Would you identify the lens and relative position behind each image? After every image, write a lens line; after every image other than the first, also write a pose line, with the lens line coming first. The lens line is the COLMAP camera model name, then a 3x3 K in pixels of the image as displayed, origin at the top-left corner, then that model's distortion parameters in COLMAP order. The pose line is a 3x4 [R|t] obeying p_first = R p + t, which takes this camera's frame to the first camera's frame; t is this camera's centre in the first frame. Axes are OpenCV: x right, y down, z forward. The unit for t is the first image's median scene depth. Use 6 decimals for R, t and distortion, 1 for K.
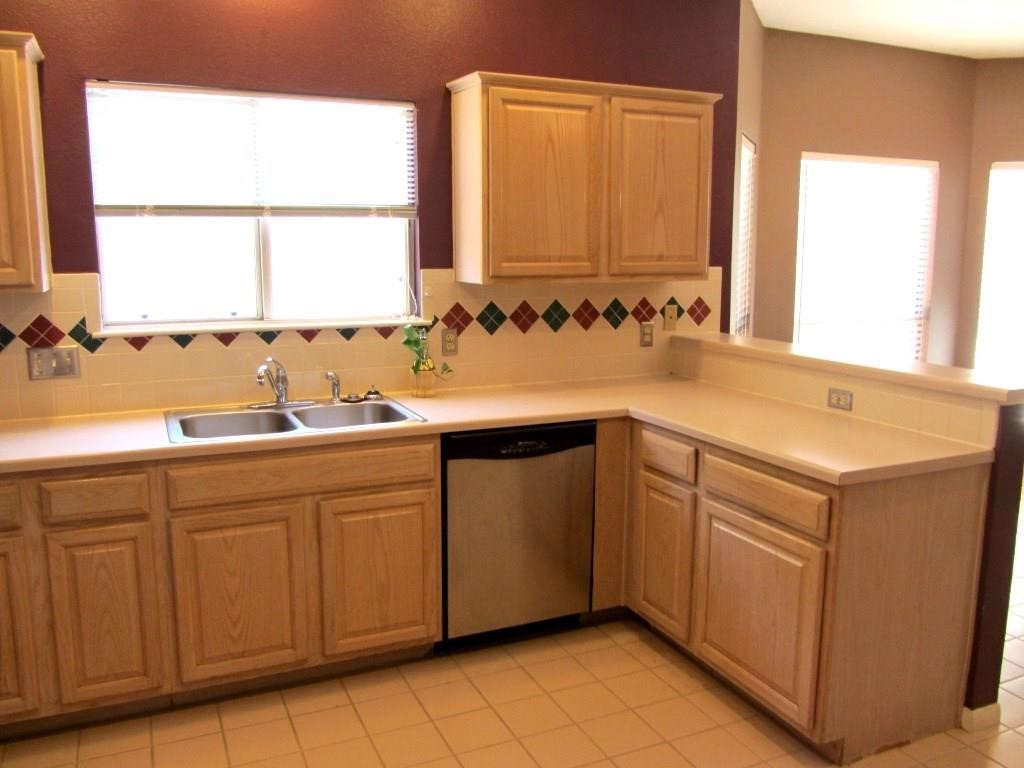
lens RADIAL K [[842.3, 0, 512.0], [0, 842.3, 384.0], [0, 0, 1]] dist [-0.041677, 0.006254]
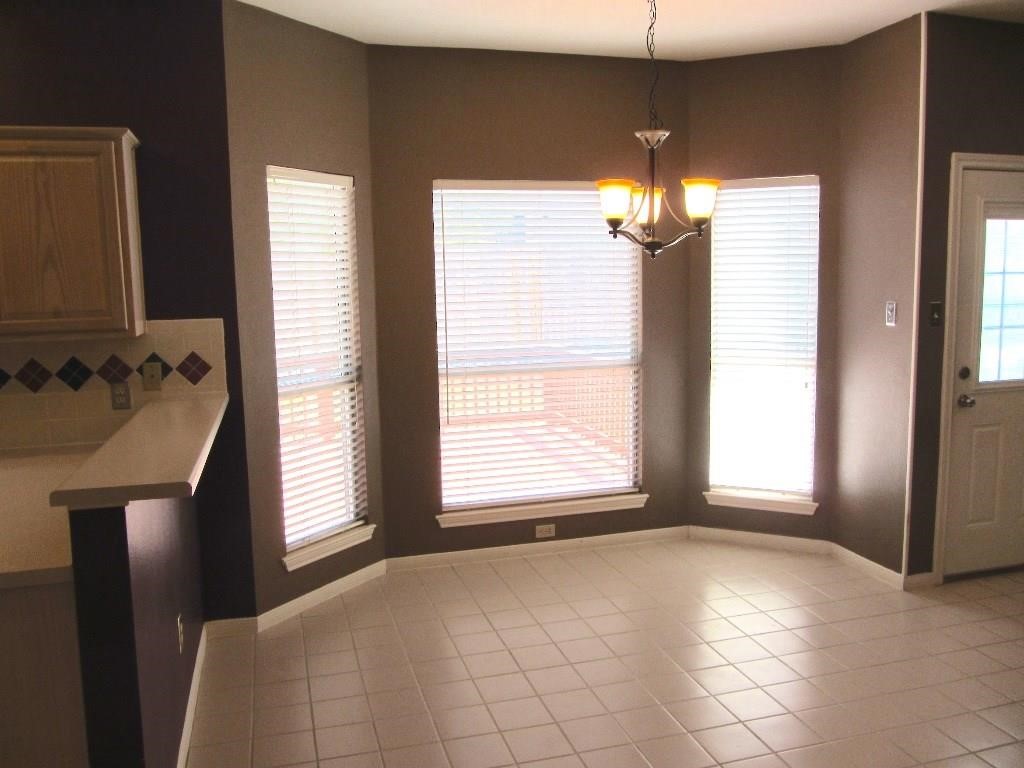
lens RADIAL K [[842.3, 0, 512.0], [0, 842.3, 384.0], [0, 0, 1]] dist [-0.041677, 0.006254]
pose [[0.989336, -0.005044, -0.145563, 0.789174], [-0.000165, 0.999361, -0.035753, -0.044533], [0.145651, 0.035396, 0.988703, 0.201398]]
